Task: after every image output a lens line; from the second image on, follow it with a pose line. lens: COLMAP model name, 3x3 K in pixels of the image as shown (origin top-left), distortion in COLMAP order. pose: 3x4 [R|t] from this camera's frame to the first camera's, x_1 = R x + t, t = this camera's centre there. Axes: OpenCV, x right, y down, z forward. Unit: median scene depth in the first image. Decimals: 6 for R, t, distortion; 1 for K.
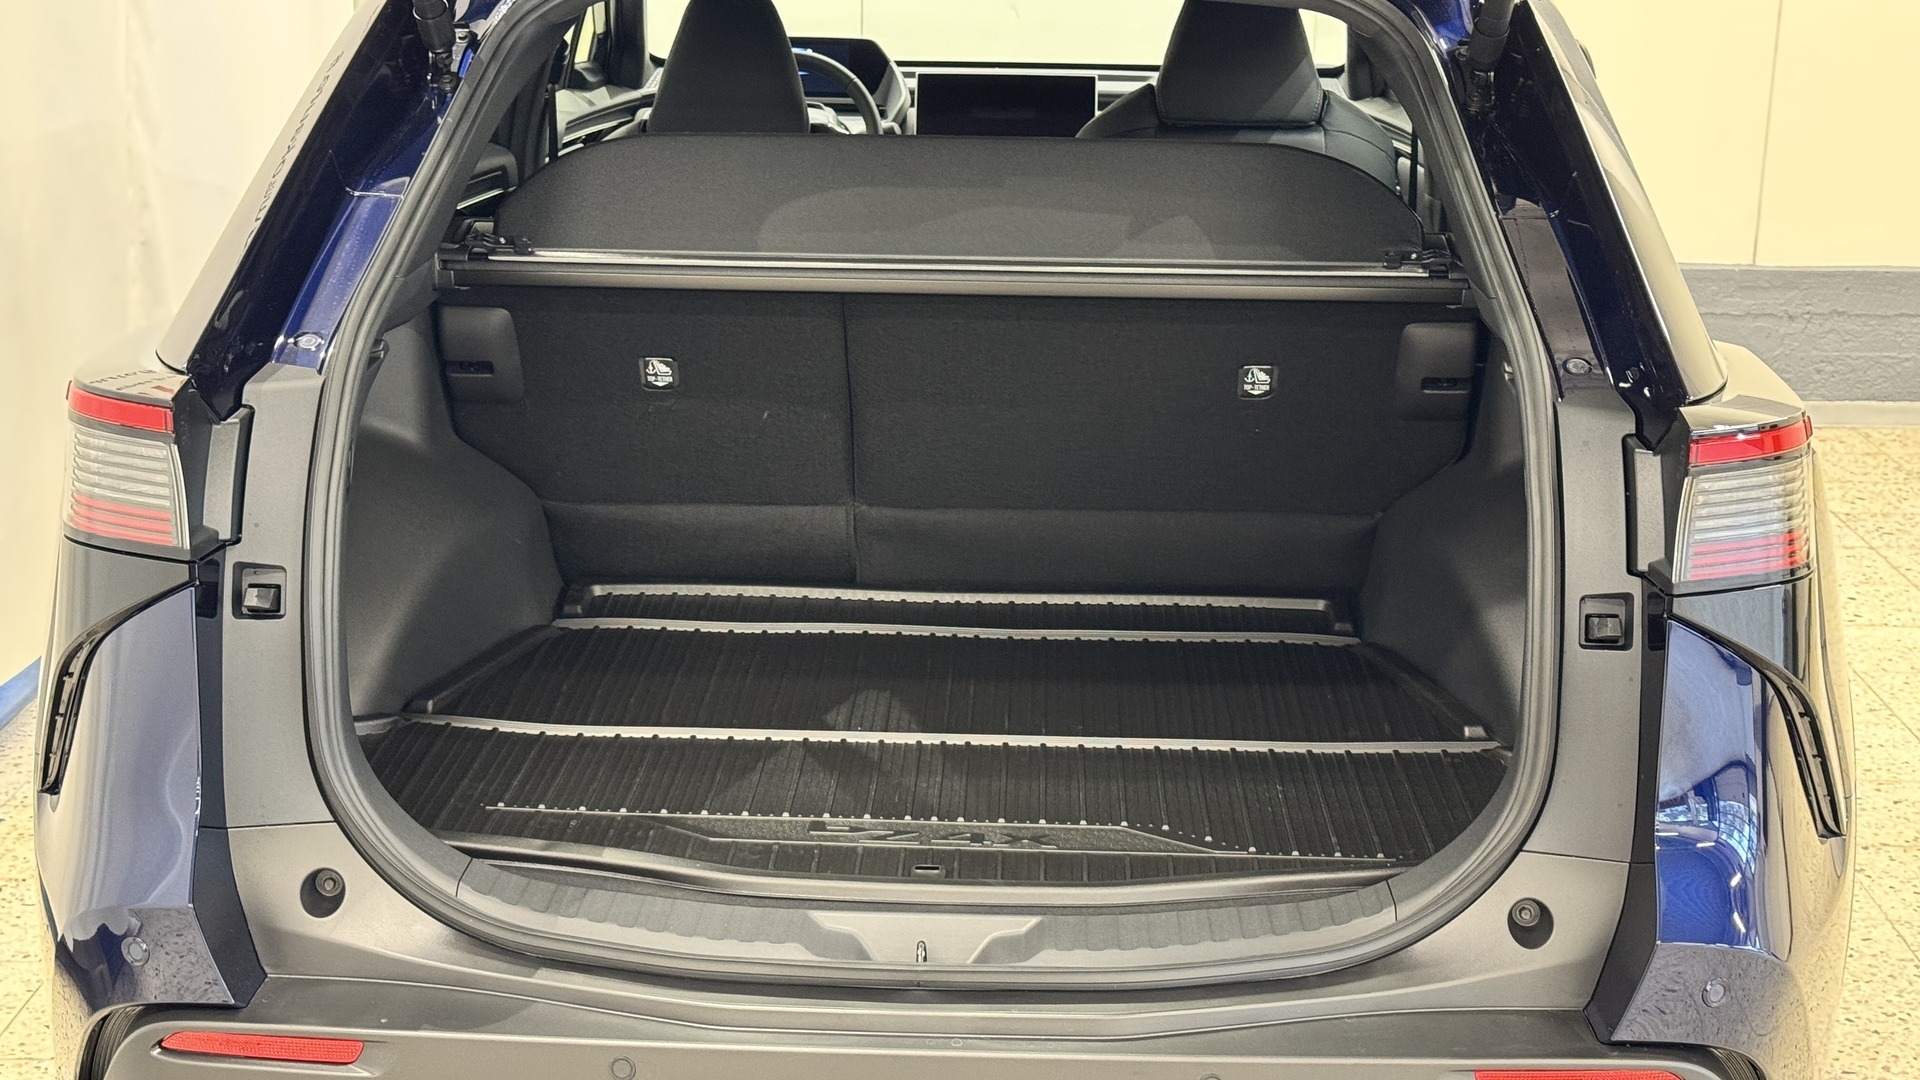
lens RADIAL K [[2690.0, 0, 963.2], [0, 2690.0, 542.5], [0, 0, 1]] dist [0.163454, -0.302768]
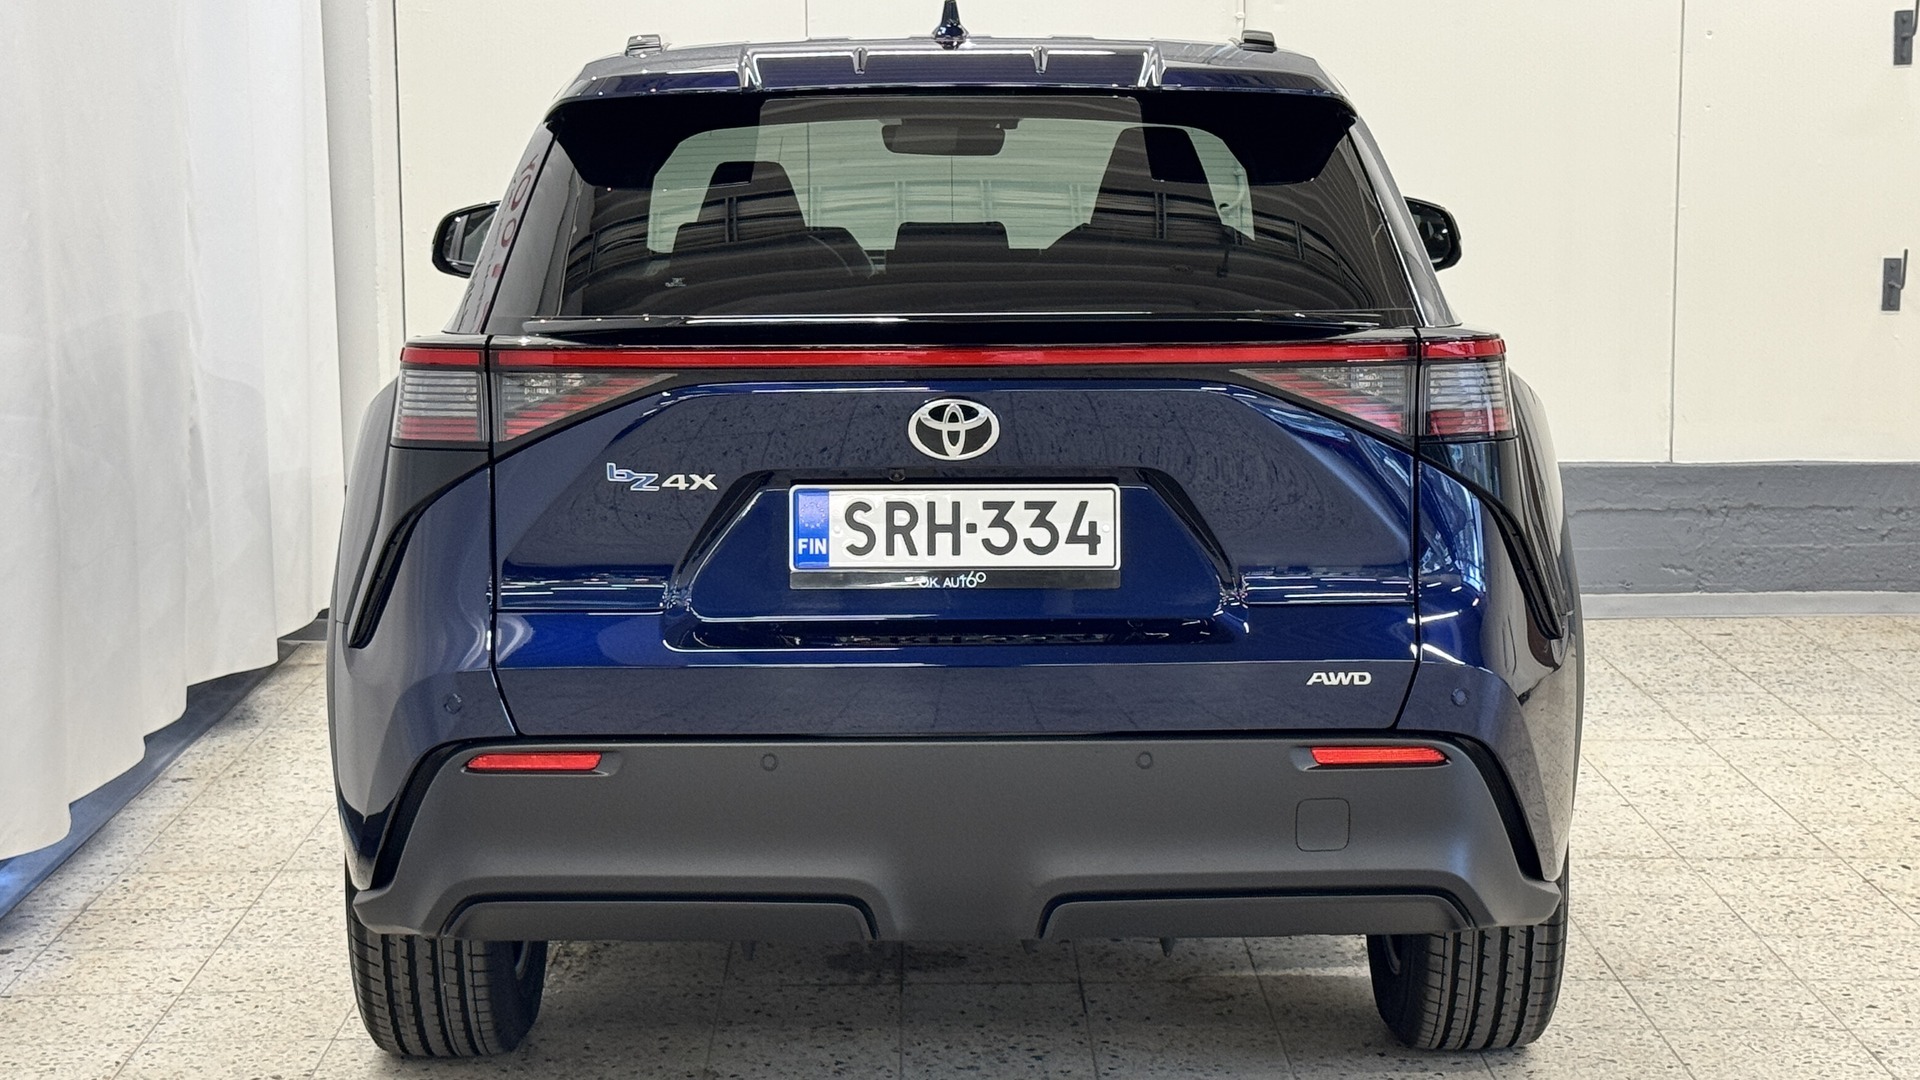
lens RADIAL K [[3543.7, 0, 960.0], [0, 3543.7, 540.0], [0, 0, 1]] dist [0.218245, 0.107792]
pose [[0.999310, -0.021456, 0.030305, -0.024755], [0.025690, 0.988796, -0.147048, 0.122807], [-0.026811, 0.147725, 0.988665, -0.346568]]
